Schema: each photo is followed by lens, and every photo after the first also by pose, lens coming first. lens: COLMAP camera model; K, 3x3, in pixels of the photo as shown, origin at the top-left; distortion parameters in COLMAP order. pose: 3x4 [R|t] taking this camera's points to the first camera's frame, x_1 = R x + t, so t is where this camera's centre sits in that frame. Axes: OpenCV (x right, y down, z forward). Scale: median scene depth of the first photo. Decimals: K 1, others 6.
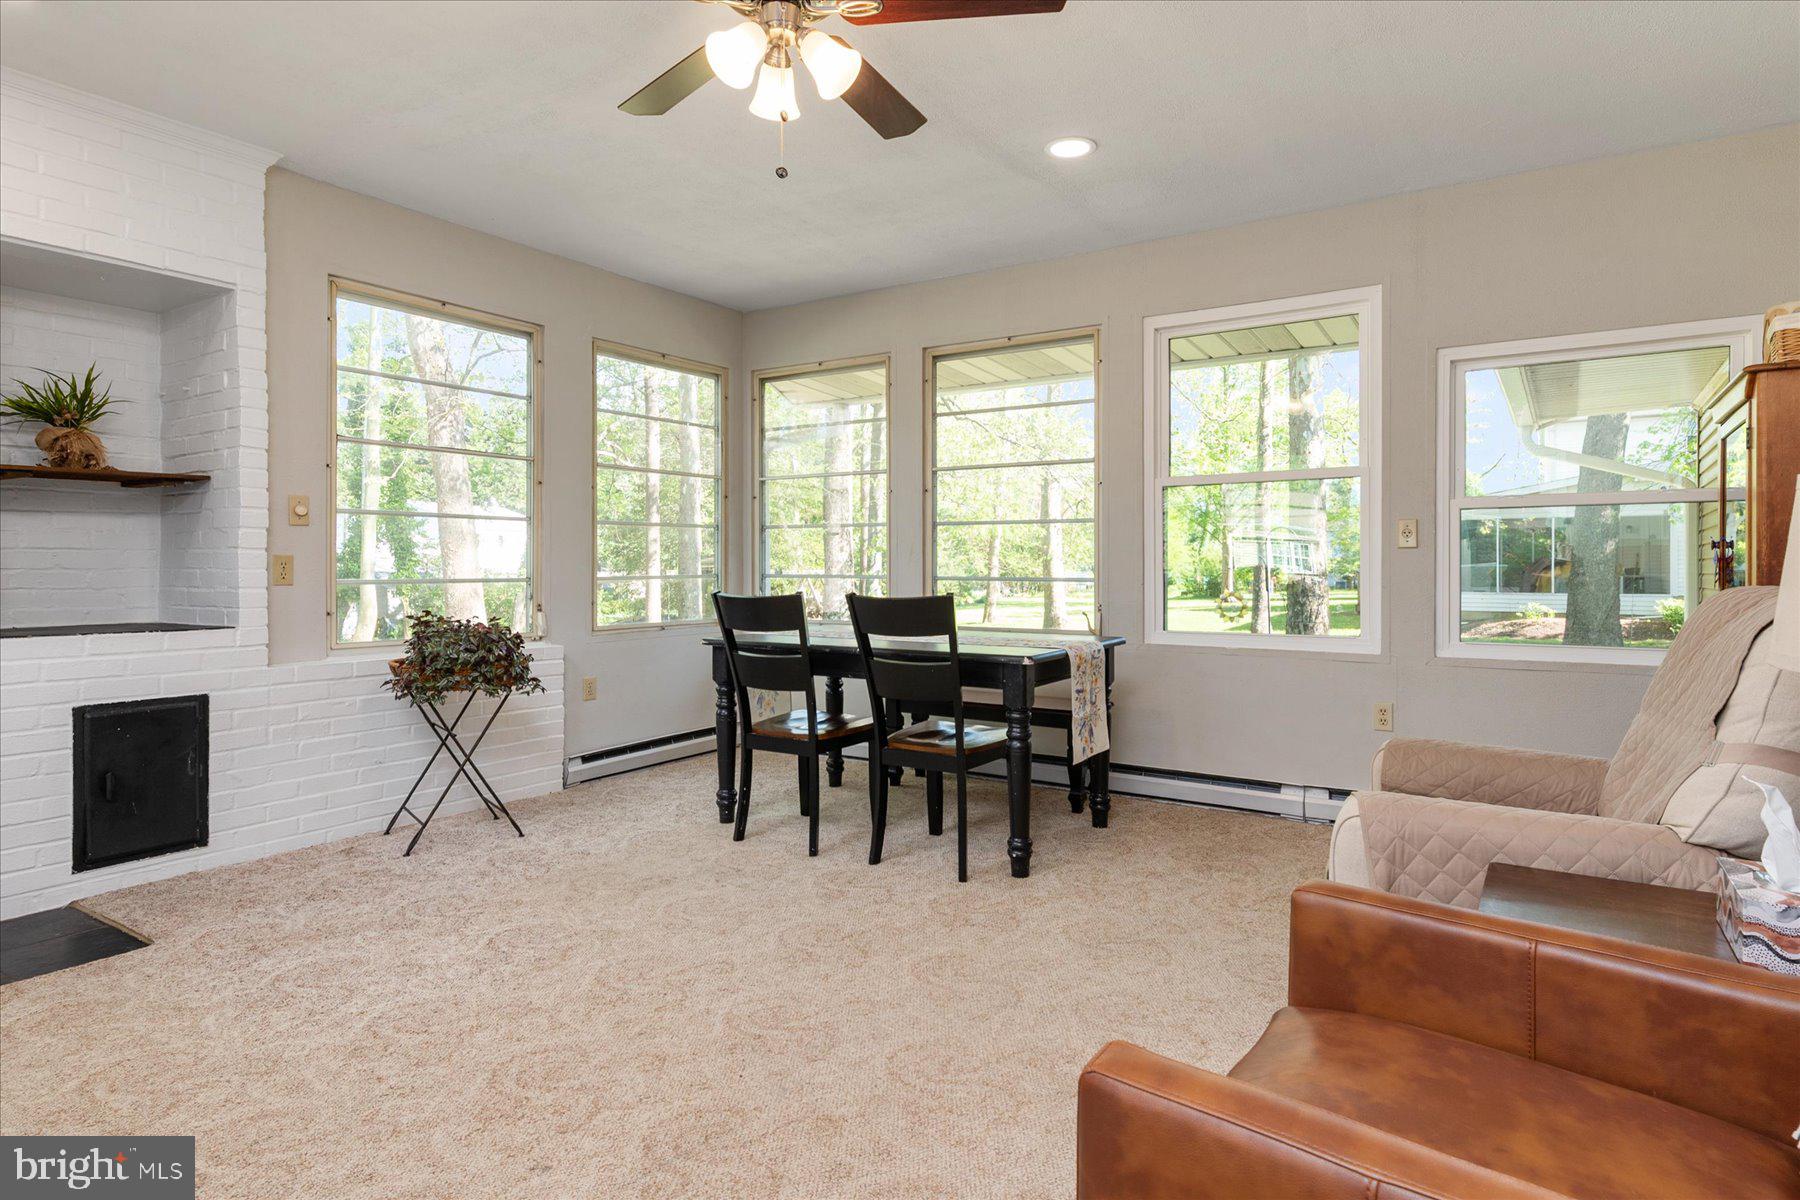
lens RADIAL K [[992.2, 0, 906.3], [0, 992.2, 563.9], [0, 0, 1]] dist [0.004841, 0.000227]
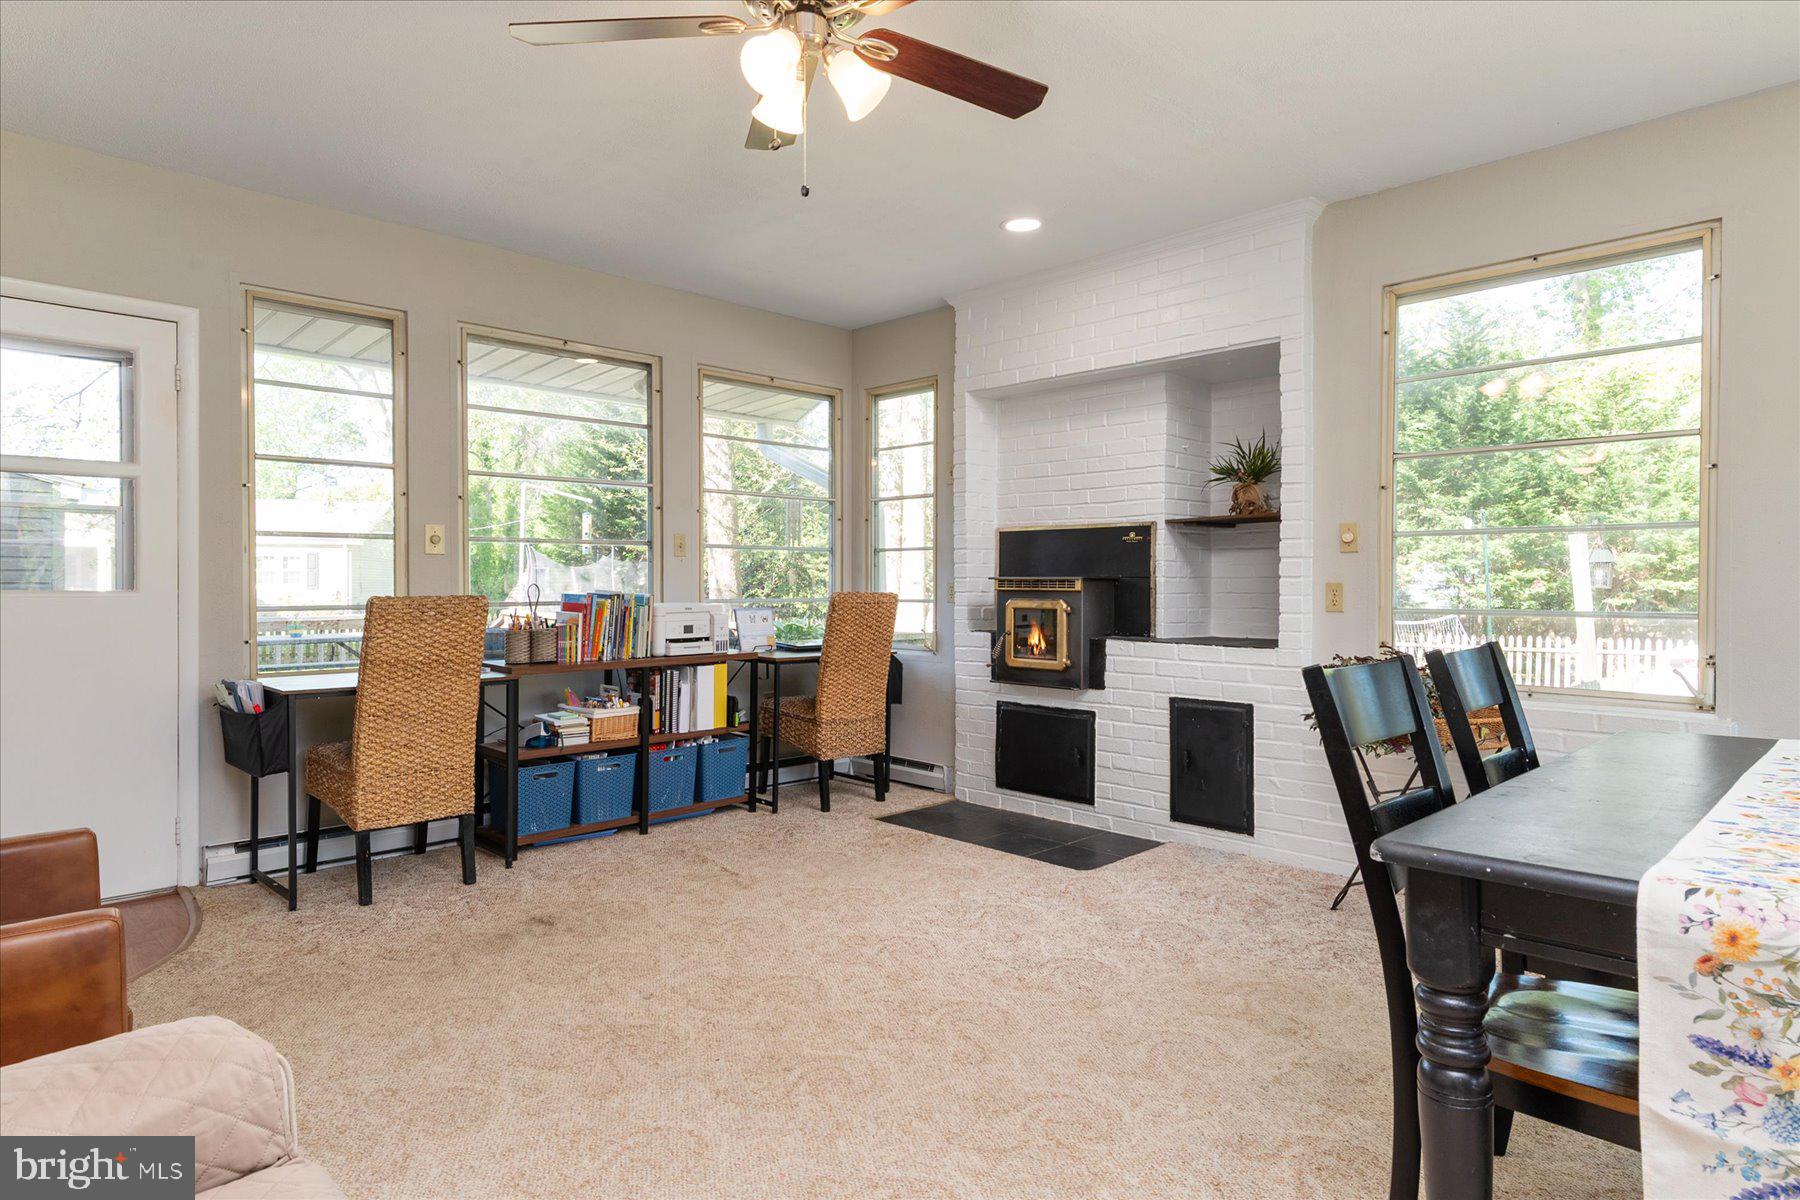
lens RADIAL K [[1015.8, 0, 893.8], [0, 1015.8, 588.1], [0, 0, 1]] dist [0.004948, 0.000104]
pose [[-0.217222, 0.005546, -0.976107, 0.680961], [0.003523, 0.999982, 0.004897, -0.013397], [0.976116, -0.002375, -0.217237, 1.090494]]
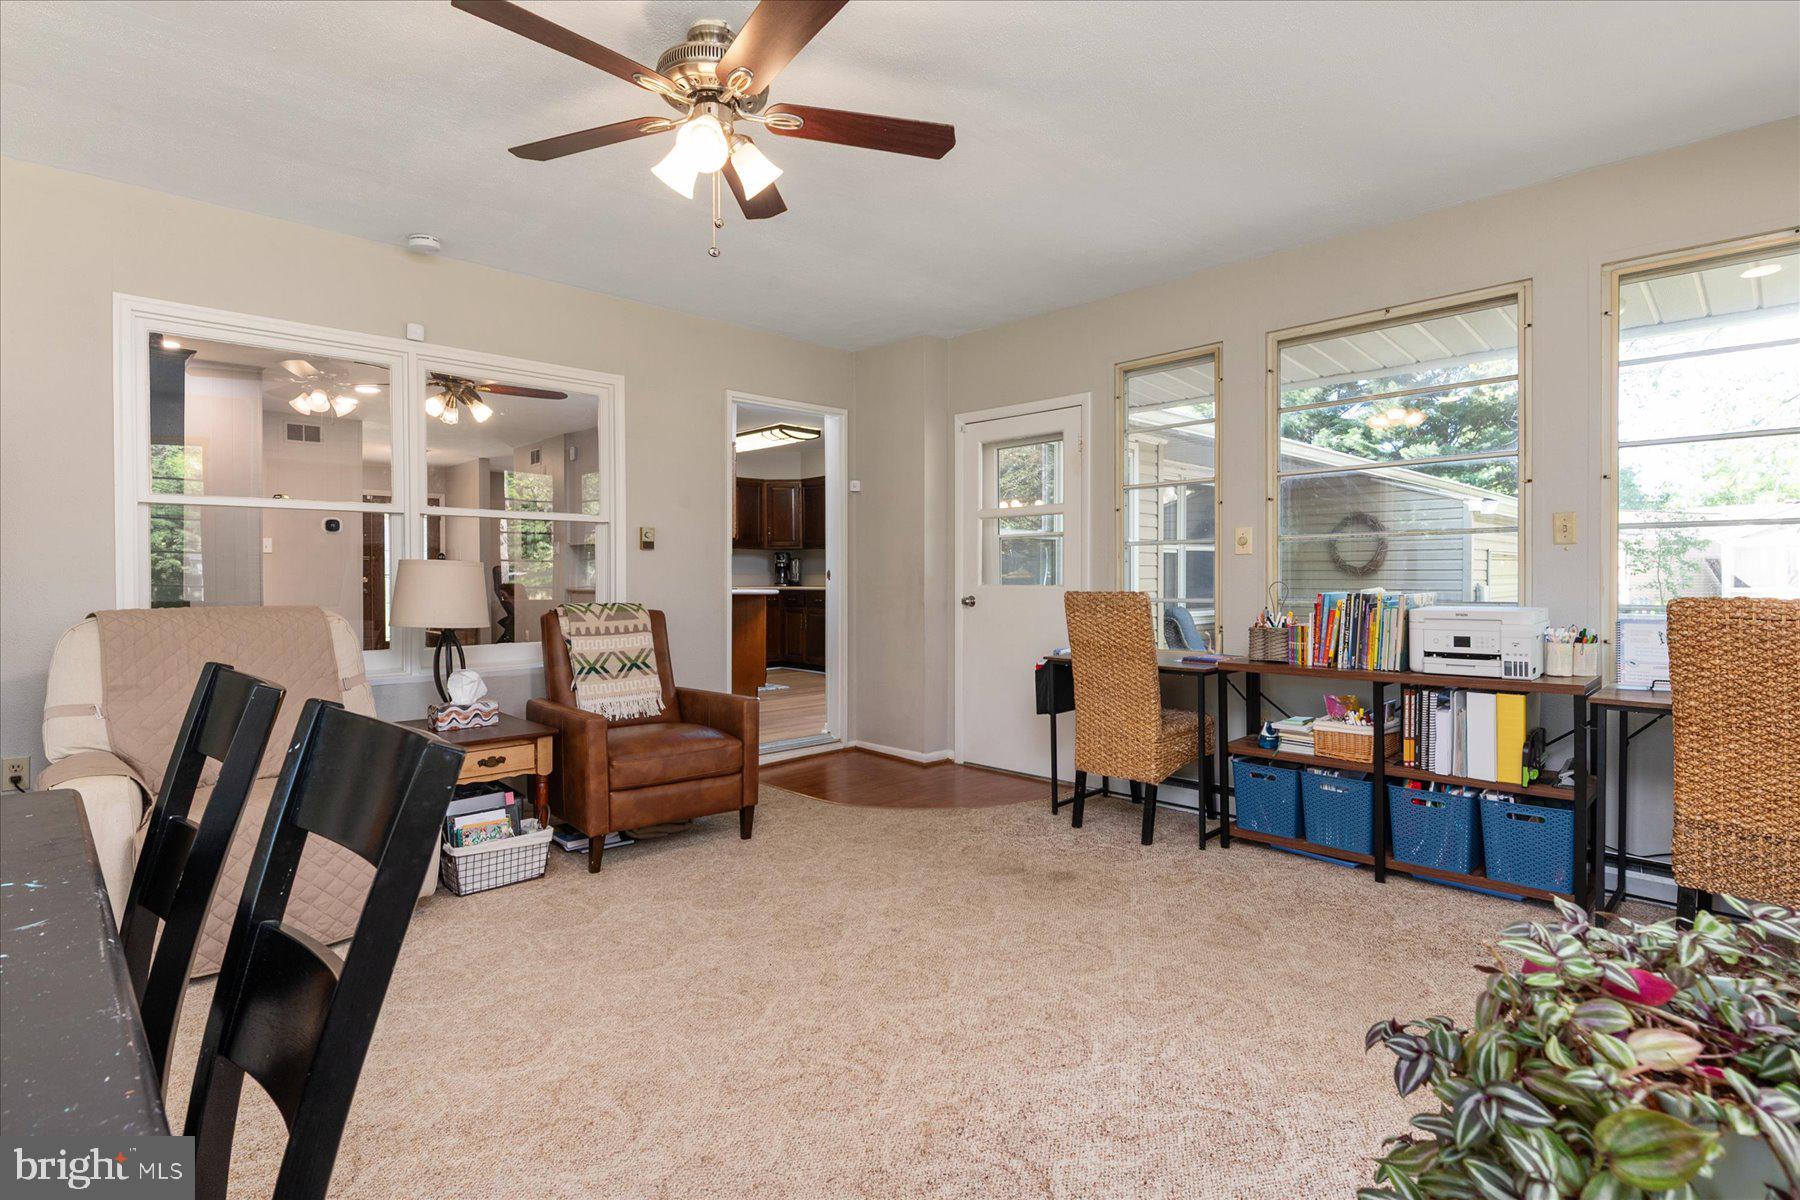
lens RADIAL K [[885.3, 0, 918.1], [0, 885.3, 588.1], [0, 0, 1]] dist [0.006770, -0.000624]
pose [[-0.978550, -0.001846, 0.205999, -0.471160], [-0.000361, 0.999974, 0.007245, -0.013493], [-0.206007, 0.007016, -0.978525, 1.636937]]
